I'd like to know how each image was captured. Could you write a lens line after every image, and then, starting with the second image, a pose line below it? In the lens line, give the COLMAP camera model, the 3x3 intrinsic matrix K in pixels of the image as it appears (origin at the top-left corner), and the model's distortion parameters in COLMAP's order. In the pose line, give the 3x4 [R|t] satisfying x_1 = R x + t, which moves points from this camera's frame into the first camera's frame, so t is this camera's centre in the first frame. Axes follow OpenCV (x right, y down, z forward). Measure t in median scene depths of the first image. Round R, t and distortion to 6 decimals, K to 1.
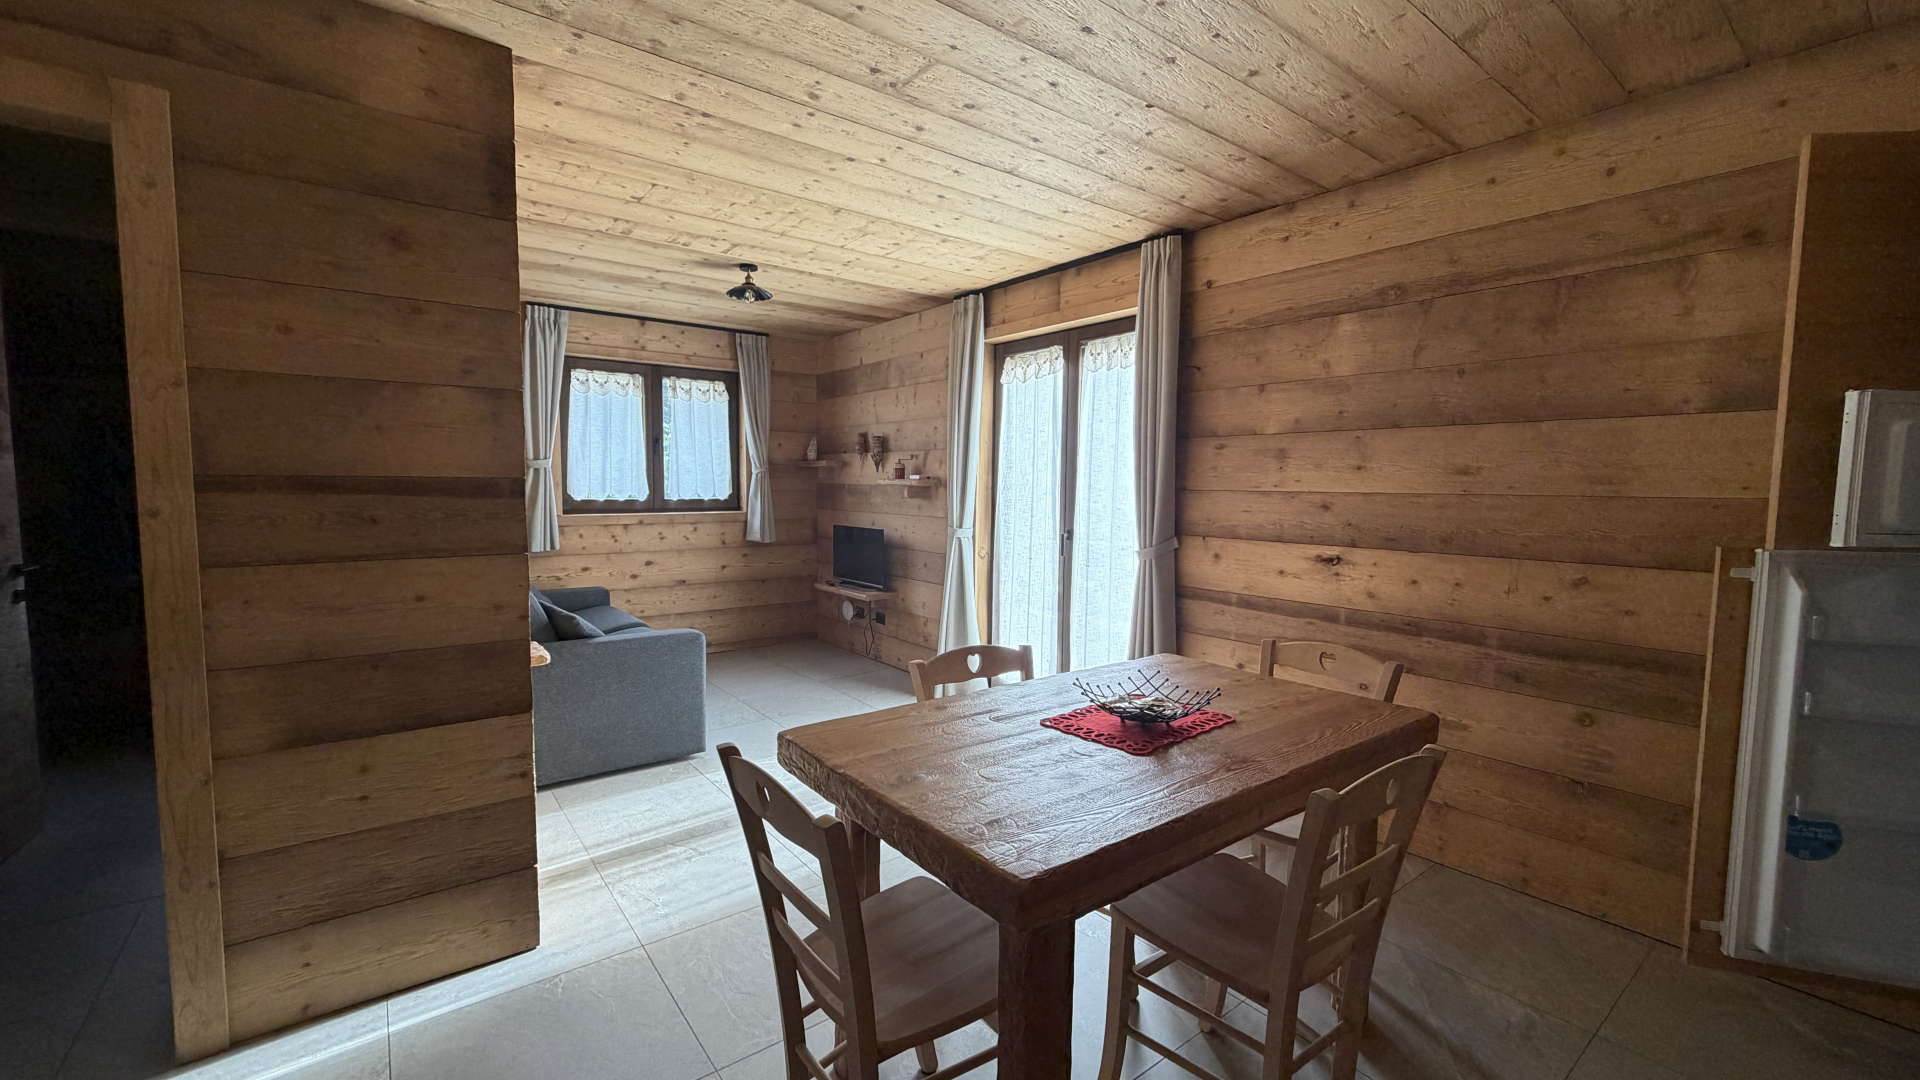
lens RADIAL K [[766.3, 0, 958.1], [0, 766.3, 541.2], [0, 0, 1]] dist [0.002376, 0.000019]
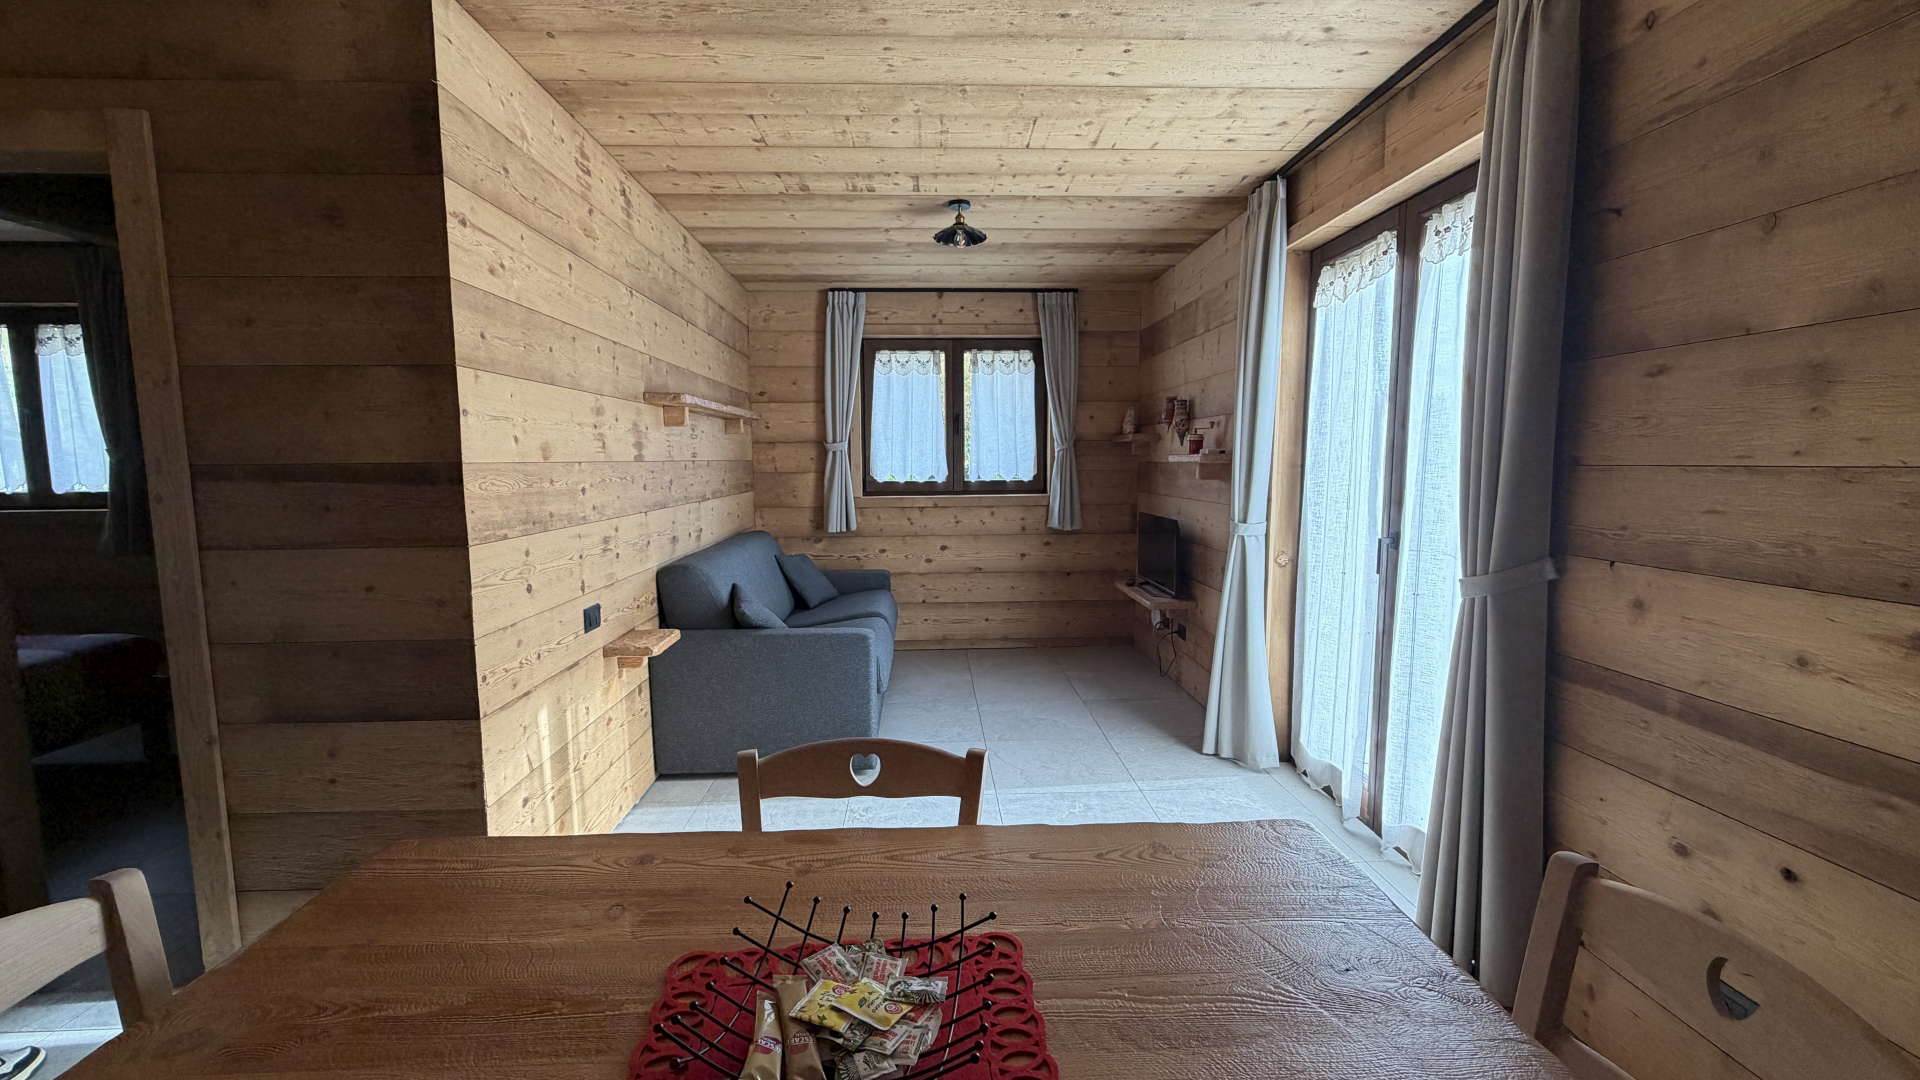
lens RADIAL K [[766.3, 0, 956.9], [0, 766.3, 541.5], [0, 0, 1]] dist [0.002376, 0.000019]
pose [[0.815077, 0.045135, -0.577592, 0.192424], [-0.028979, 0.998889, 0.037164, -0.017987], [0.578627, -0.013553, 0.815479, 0.266831]]
